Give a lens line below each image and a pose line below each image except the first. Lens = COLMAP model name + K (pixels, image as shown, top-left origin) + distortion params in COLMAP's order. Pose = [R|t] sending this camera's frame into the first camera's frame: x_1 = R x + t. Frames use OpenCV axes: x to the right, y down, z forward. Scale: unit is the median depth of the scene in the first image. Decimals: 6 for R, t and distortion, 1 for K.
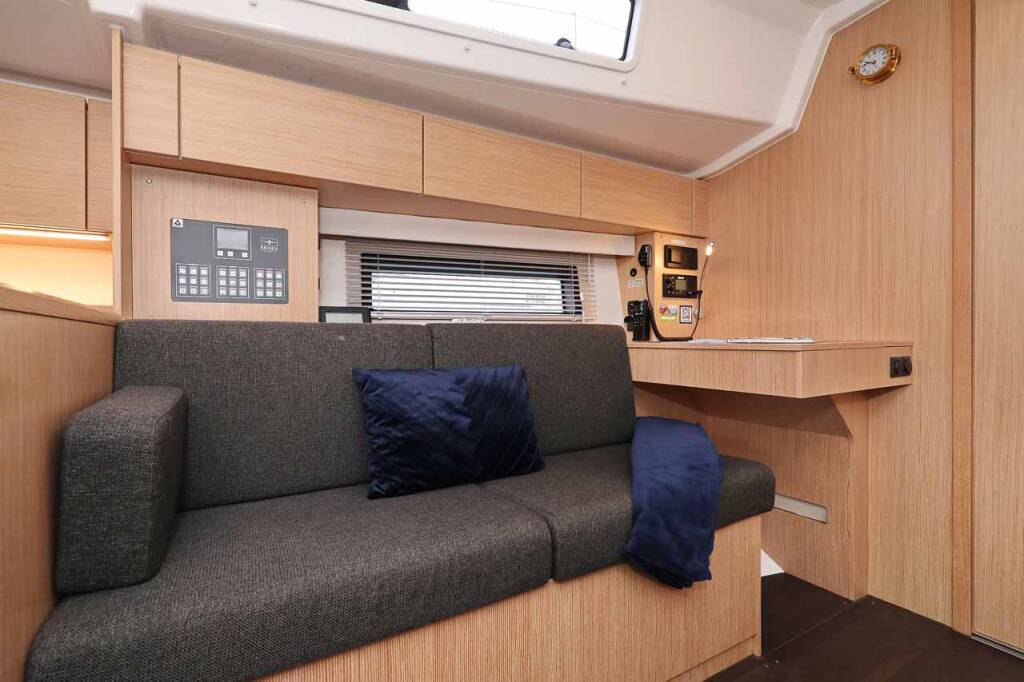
lens RADIAL K [[471.6, 0, 505.7], [0, 471.6, 345.9], [0, 0, 1]] dist [-0.000210, -0.001422]
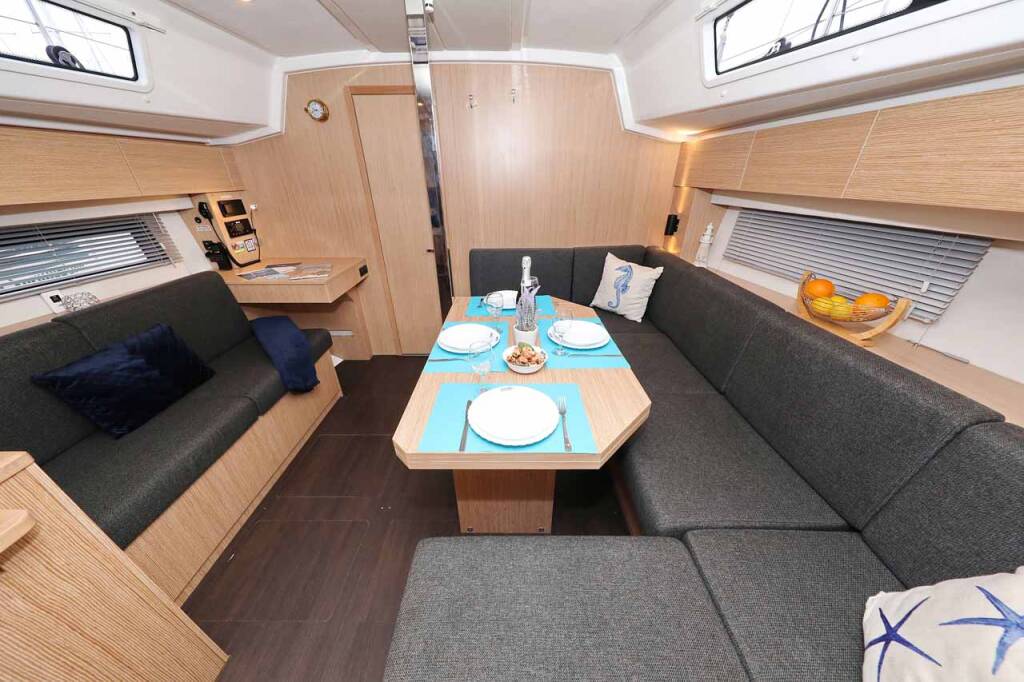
lens RADIAL K [[325.6, 0, 506.6], [0, 325.6, 353.5], [0, 0, 1]] dist [0.001261, -0.000507]
pose [[0.501777, -0.417381, 0.757637, -0.237471], [0.017436, 0.880586, 0.473566, -0.332099], [-0.864822, -0.224414, 0.449135, -0.466542]]
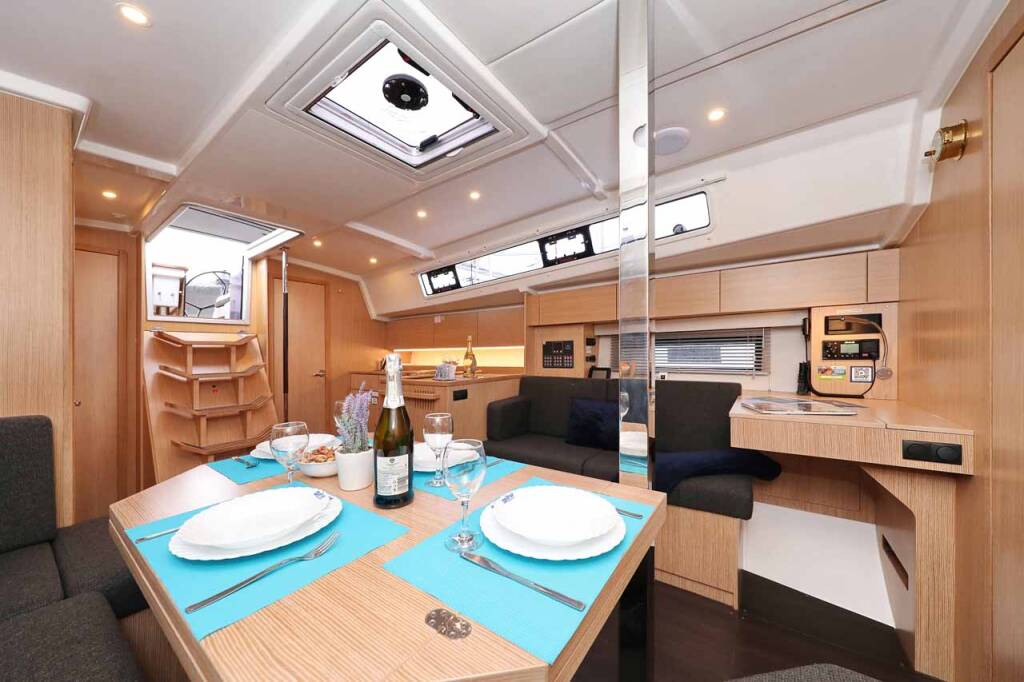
lens RADIAL K [[353.9, 0, 505.0], [0, 353.9, 348.7], [0, 0, 1]] dist [0.001052, -0.000058]
pose [[0.403380, -0.011581, -0.914959, 1.055802], [-0.000037, 0.999920, -0.012672, -0.152176], [0.915032, 0.005146, 0.403347, -0.142910]]
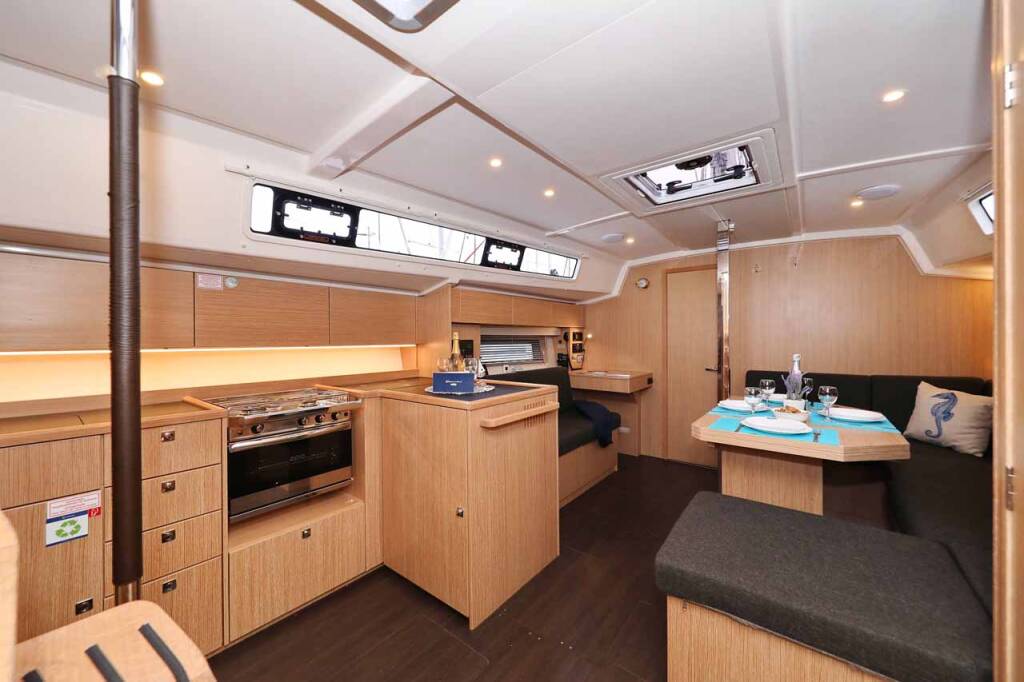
lens RADIAL K [[370.4, 0, 499.8], [0, 370.4, 338.8], [0, 0, 1]] dist [-0.001696, -0.001183]
pose [[0.938568, 0.003440, 0.345078, -0.924907], [0.000841, 0.999925, -0.012255, -0.195625], [-0.345094, 0.011792, 0.938494, -0.950752]]
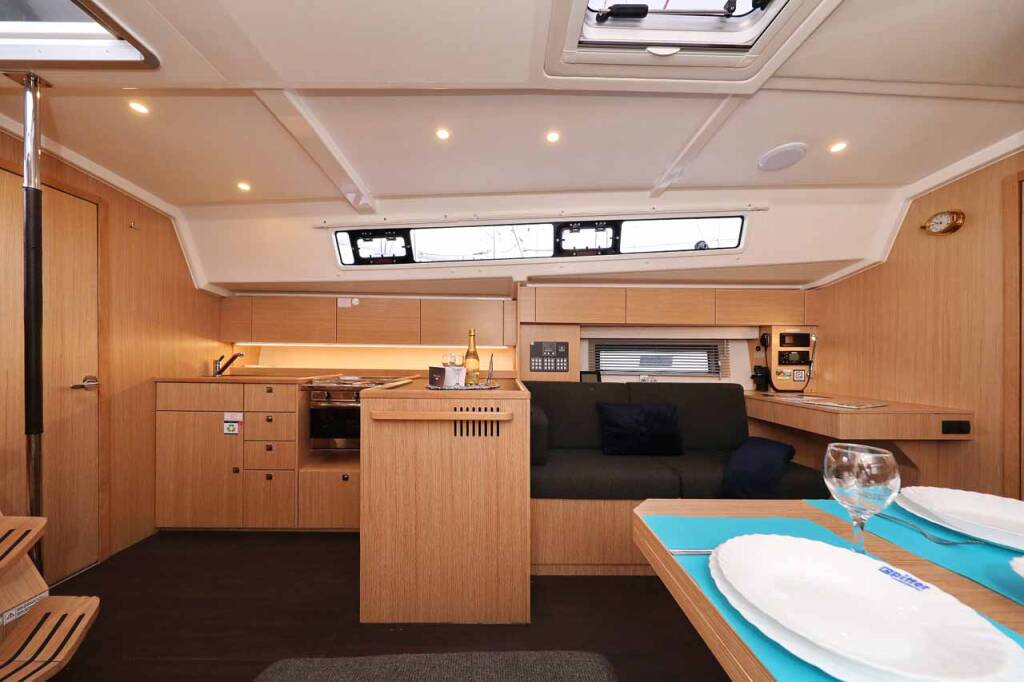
lens RADIAL K [[325.6, 0, 505.7], [0, 325.6, 355.7], [0, 0, 1]] dist [0.001261, -0.000507]
pose [[0.870544, 0.012555, -0.491930, 0.081936], [-0.023038, 0.999618, -0.015258, -0.122168], [0.491551, 0.024615, 0.870501, -0.569093]]
